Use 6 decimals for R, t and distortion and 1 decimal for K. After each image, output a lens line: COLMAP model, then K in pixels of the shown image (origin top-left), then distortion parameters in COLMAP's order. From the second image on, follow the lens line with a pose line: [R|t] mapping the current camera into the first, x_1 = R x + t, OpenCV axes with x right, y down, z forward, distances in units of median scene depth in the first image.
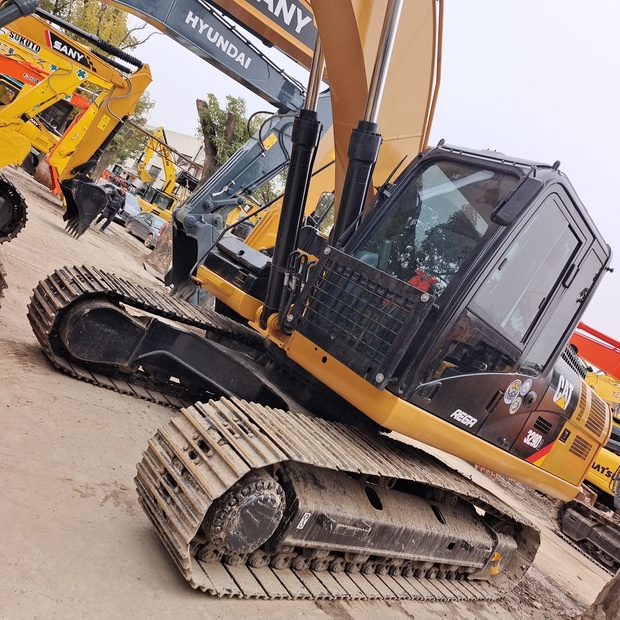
lens RADIAL K [[556.2, 0, 314.6], [0, 556.2, 308.7], [0, 0, 1]] dist [0.040309, 0.005167]
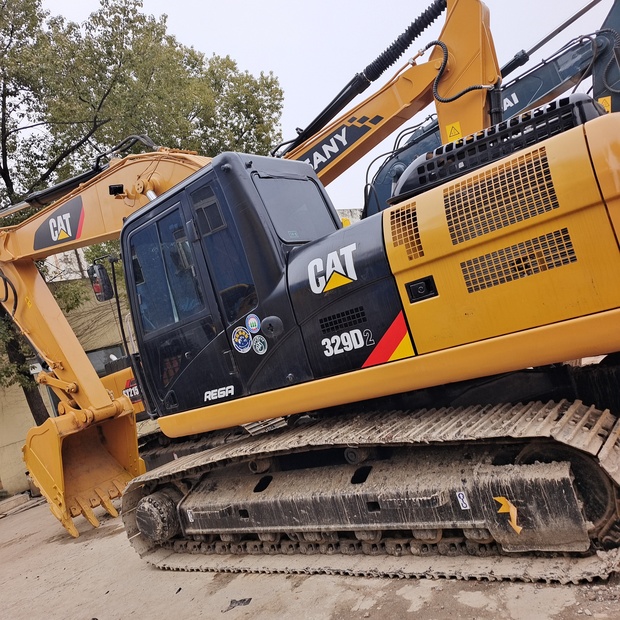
lens RADIAL K [[556.2, 0, 314.6], [0, 556.2, 308.7], [0, 0, 1]] dist [0.040309, 0.005167]
pose [[-0.034285, -0.568597, -0.821901, 0.945708], [0.311108, 0.775452, -0.549441, 0.546377], [0.949756, -0.274538, 0.150309, 0.775267]]
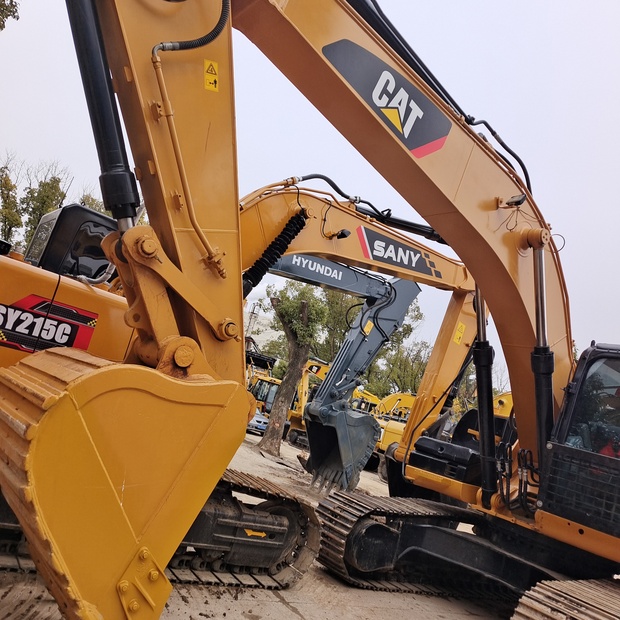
lens RADIAL K [[556.2, 0, 314.6], [0, 556.2, 308.7], [0, 0, 1]] dist [0.040309, 0.005167]
pose [[0.963256, -0.266442, -0.033860, -0.286191], [0.250919, 0.937685, -0.240390, -0.168981], [0.095800, 0.223061, 0.970086, -0.335803]]
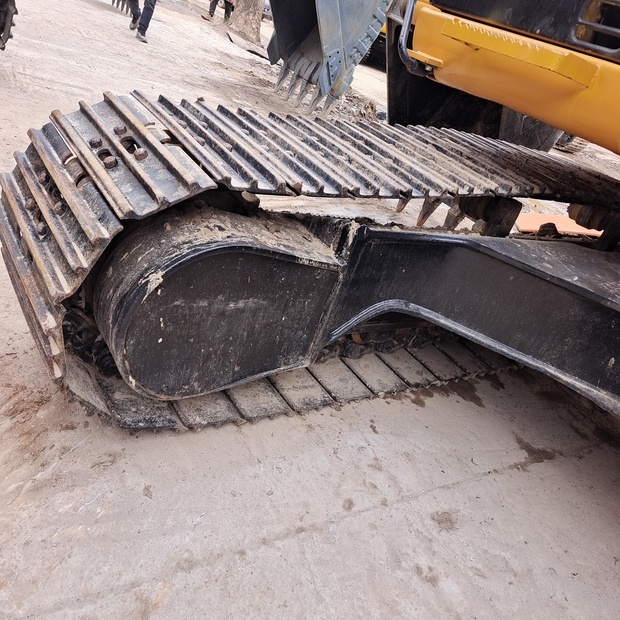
lens RADIAL K [[556.2, 0, 314.6], [0, 556.2, 308.7], [0, 0, 1]] dist [0.040309, 0.005167]
pose [[0.966343, -0.122954, -0.225974, -0.228611], [0.205493, 0.897380, 0.390488, -0.065493], [0.154772, -0.423782, 0.892443, 0.647510]]
